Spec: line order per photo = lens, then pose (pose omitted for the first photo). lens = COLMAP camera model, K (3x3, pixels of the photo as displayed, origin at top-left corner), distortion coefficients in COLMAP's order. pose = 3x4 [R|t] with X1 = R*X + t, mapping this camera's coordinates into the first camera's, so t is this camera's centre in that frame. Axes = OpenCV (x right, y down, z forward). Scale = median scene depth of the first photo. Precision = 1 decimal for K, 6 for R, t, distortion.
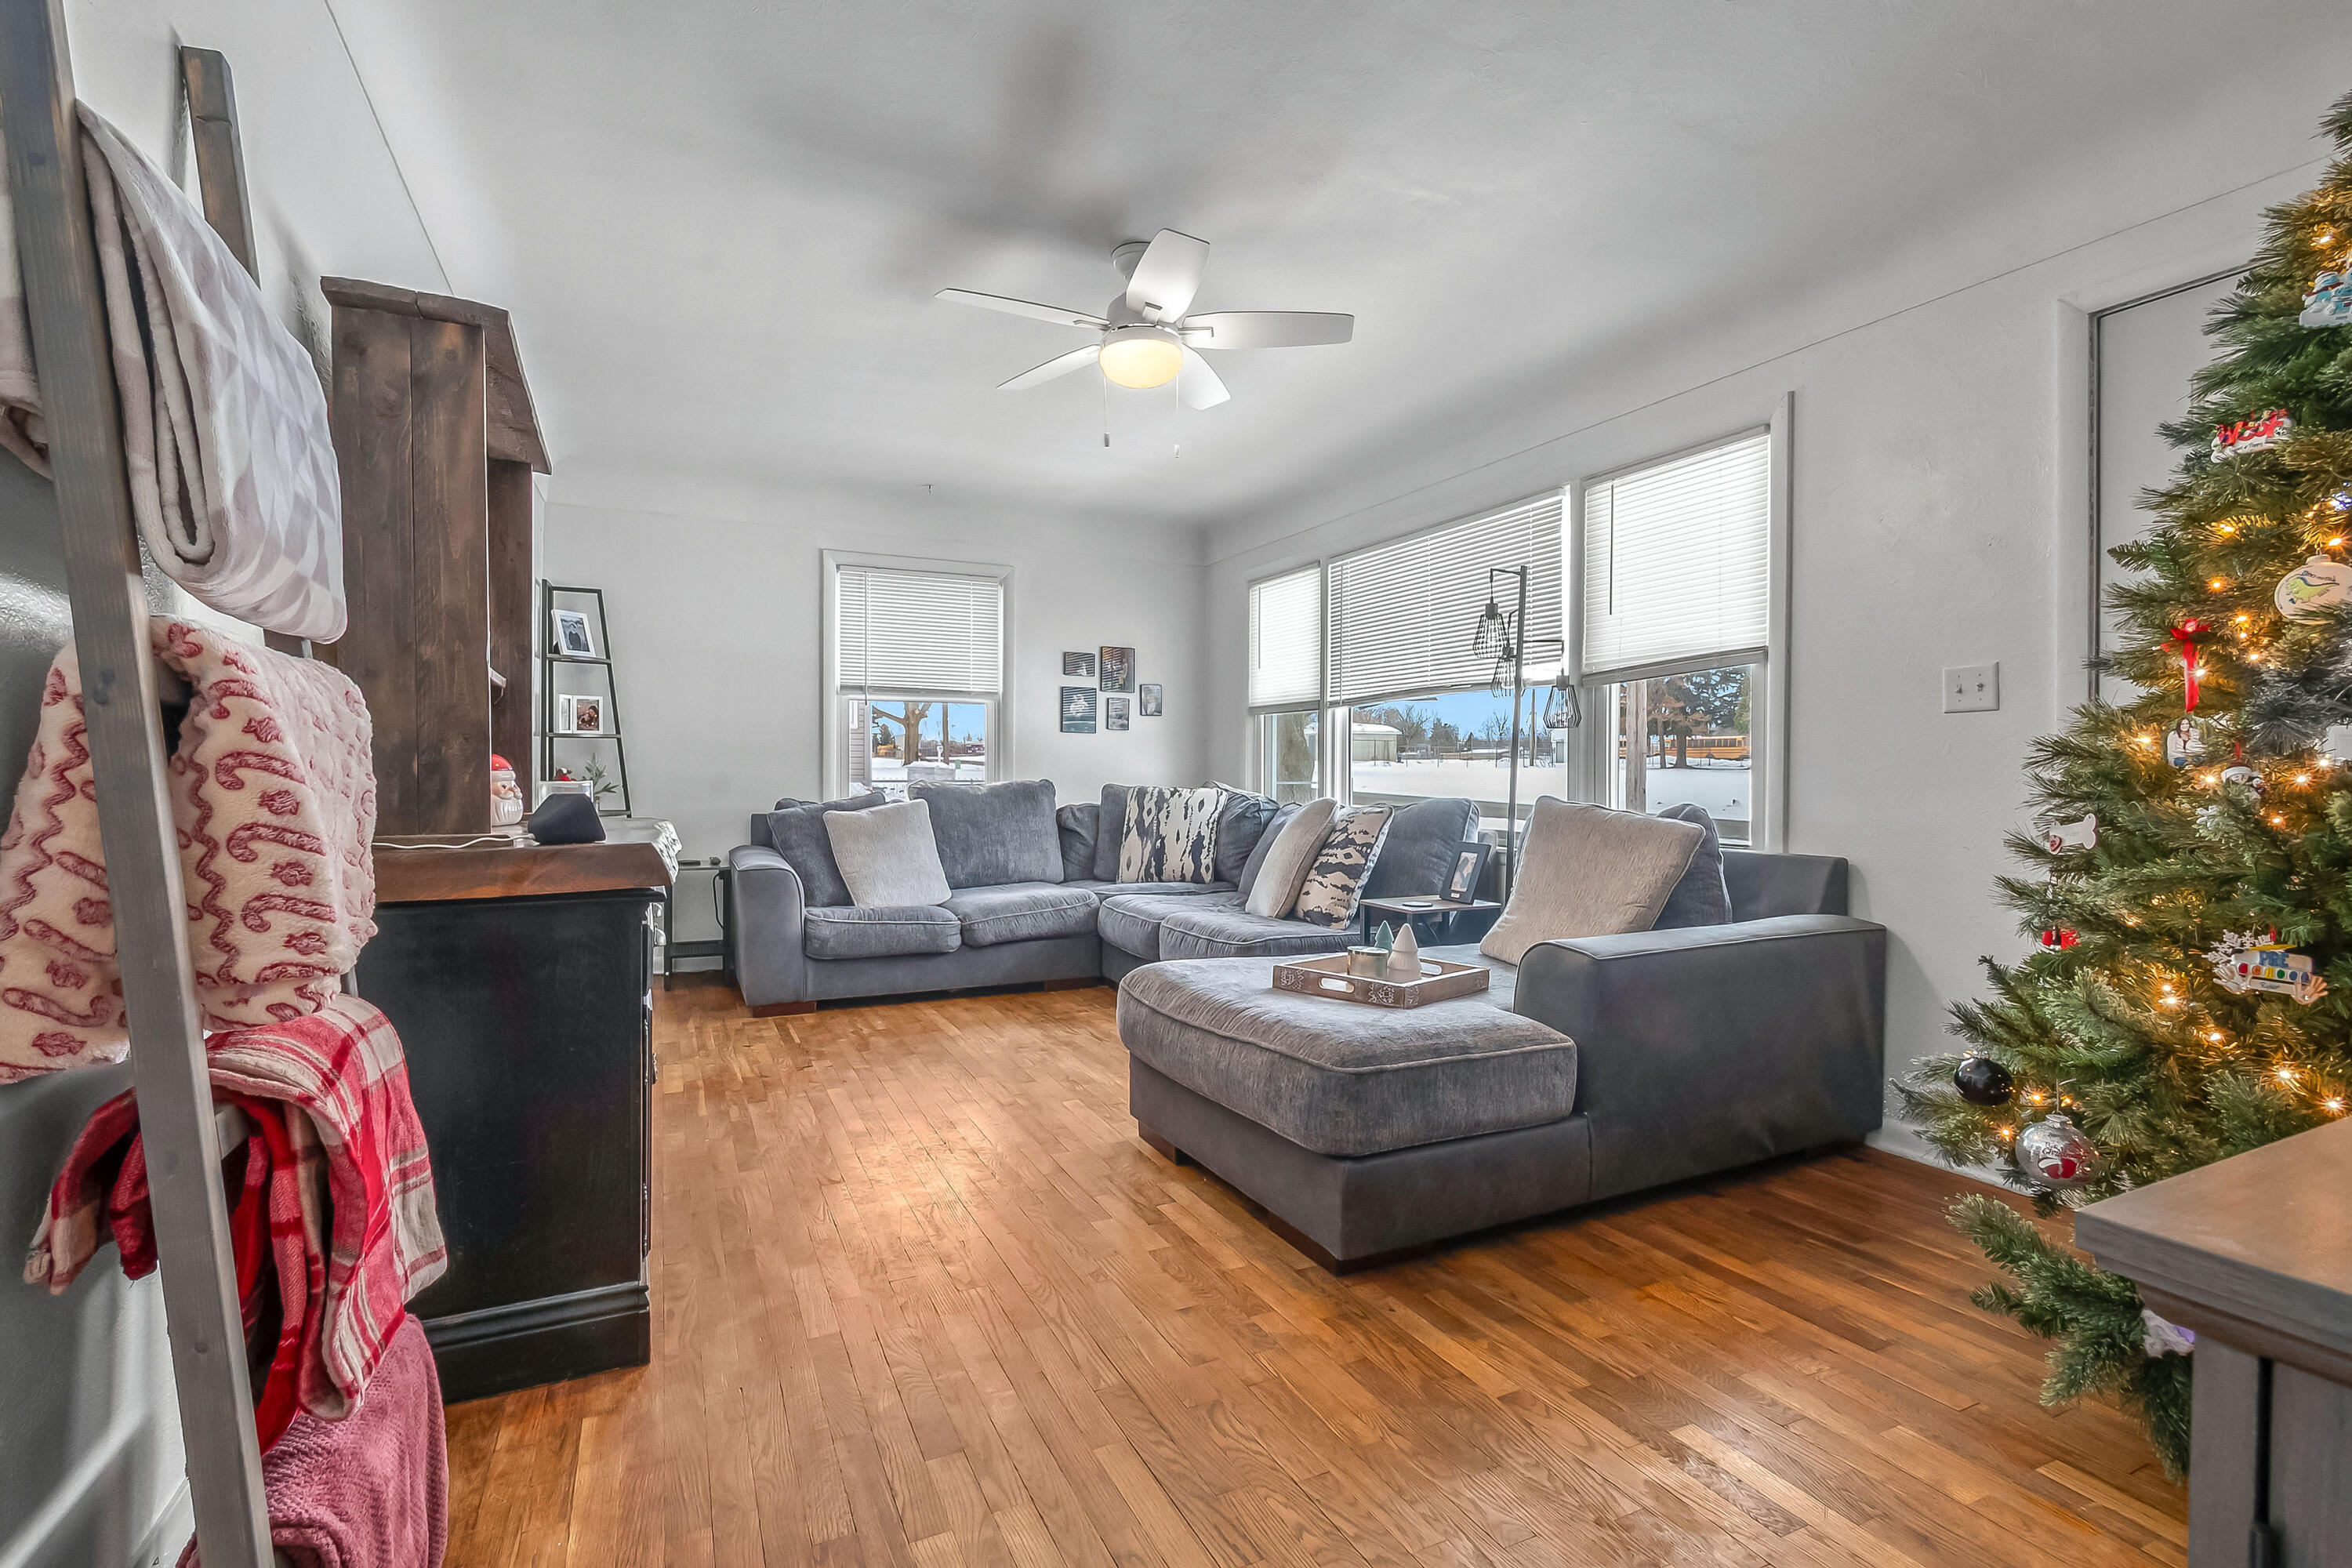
lens RADIAL K [[1042.1, 0, 1172.4], [0, 1042.1, 798.0], [0, 0, 1]] dist [0.005217, -0.005146]
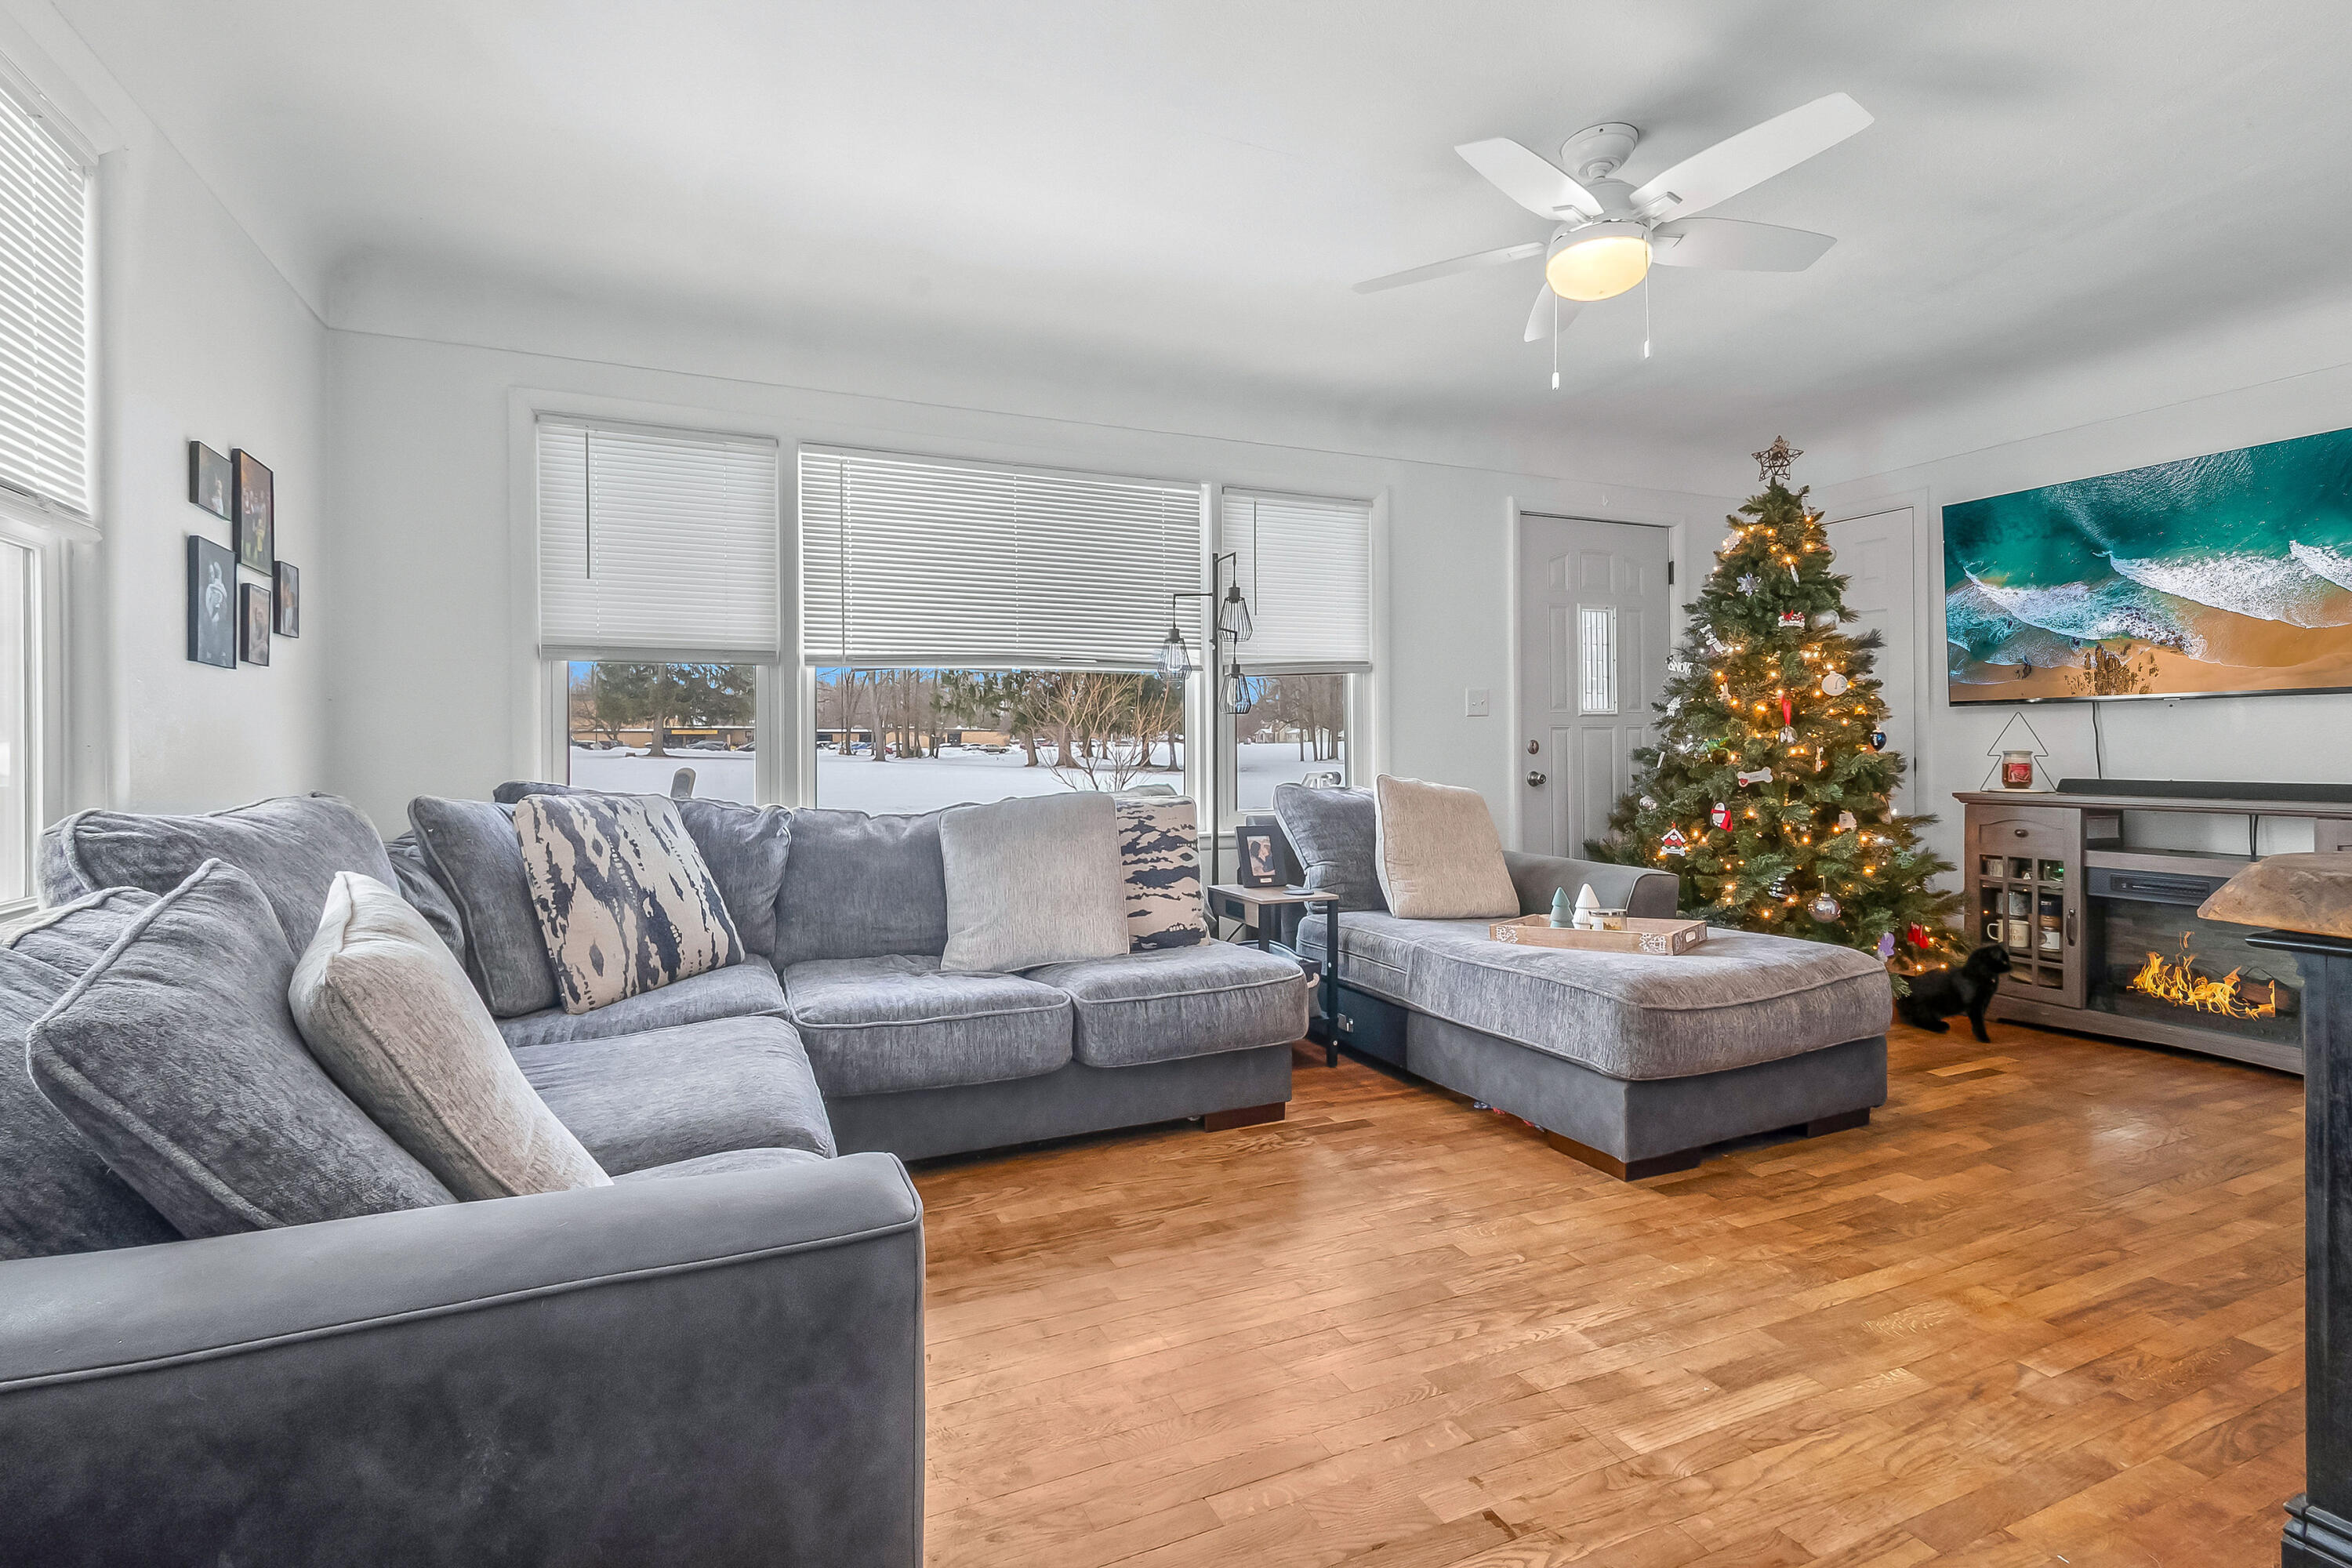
lens RADIAL K [[1042.1, 0, 1122.7], [0, 1042.1, 769.1], [0, 0, 1]] dist [0.005217, -0.005146]
pose [[0.071386, -0.013400, 0.997359, -0.743728], [0.040246, 0.999134, 0.010543, -0.027918], [-0.996636, 0.039387, 0.071863, 1.105138]]
